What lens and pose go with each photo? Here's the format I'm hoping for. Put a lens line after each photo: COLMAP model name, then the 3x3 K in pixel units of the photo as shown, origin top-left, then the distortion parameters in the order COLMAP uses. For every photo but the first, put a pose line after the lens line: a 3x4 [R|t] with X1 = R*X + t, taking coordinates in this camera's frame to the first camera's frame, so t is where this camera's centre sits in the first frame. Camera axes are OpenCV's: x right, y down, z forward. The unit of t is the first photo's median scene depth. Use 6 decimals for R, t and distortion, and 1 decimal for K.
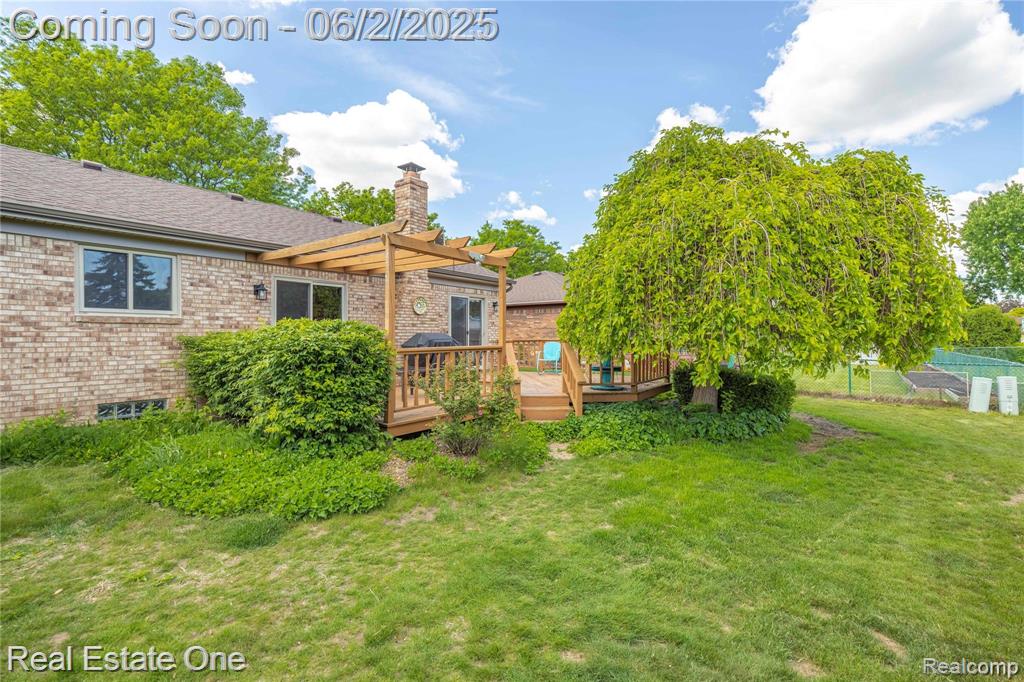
lens RADIAL K [[465.0, 0, 515.5], [0, 465.0, 337.1], [0, 0, 1]] dist [0.009801, -0.000618]
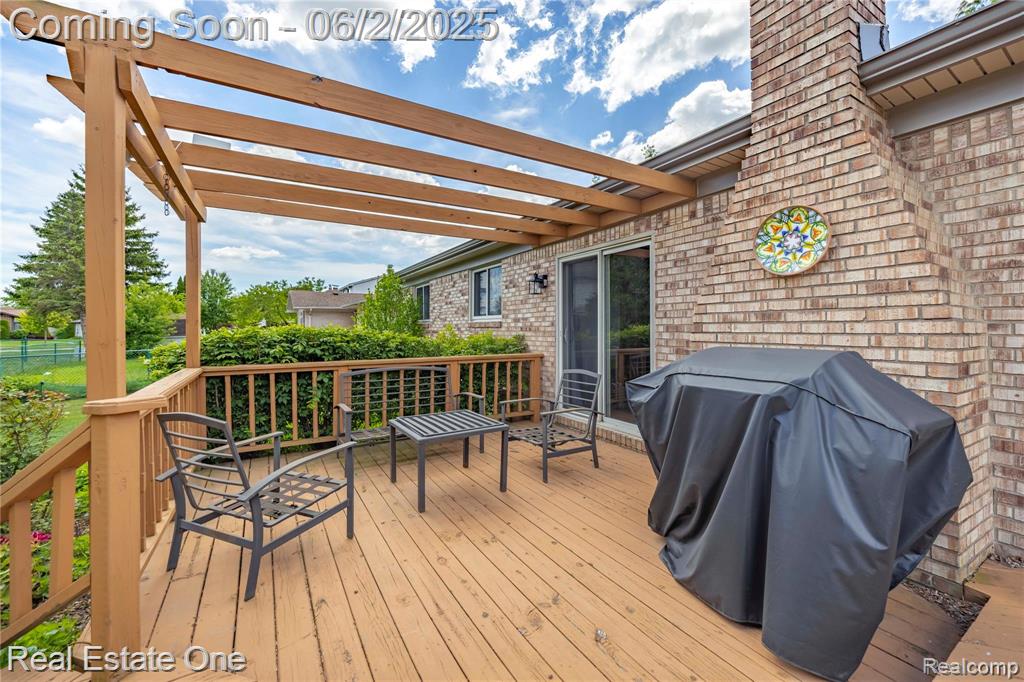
lens RADIAL K [[400.5, 0, 511.7], [0, 400.5, 335.2], [0, 0, 1]] dist [0.002208, 0.000184]
pose [[-0.382504, 0.019539, -0.923747, 0.089925], [0.001493, 0.999788, 0.020529, -0.026205], [0.923953, 0.006474, -0.382452, 1.256913]]
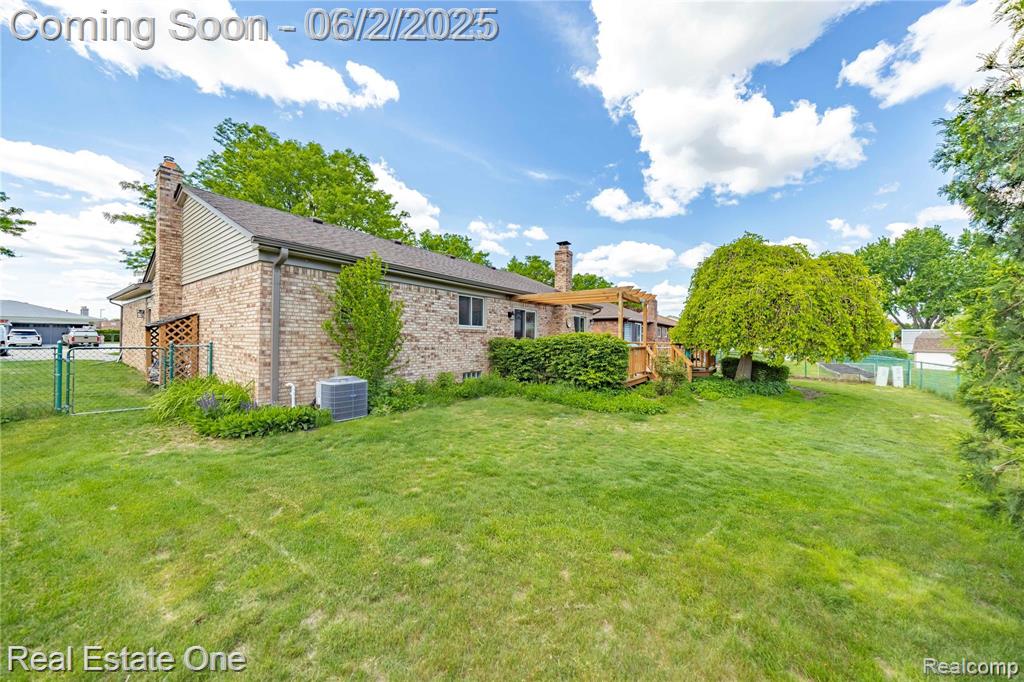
lens RADIAL K [[347.9, 0, 513.0], [0, 347.9, 341.0], [0, 0, 1]] dist [-0.002309, -0.000078]
pose [[0.999890, 0.013838, 0.005395, -0.566427], [-0.013871, 0.999886, 0.006046, -0.003728], [-0.005310, -0.006120, 0.999967, -0.420869]]
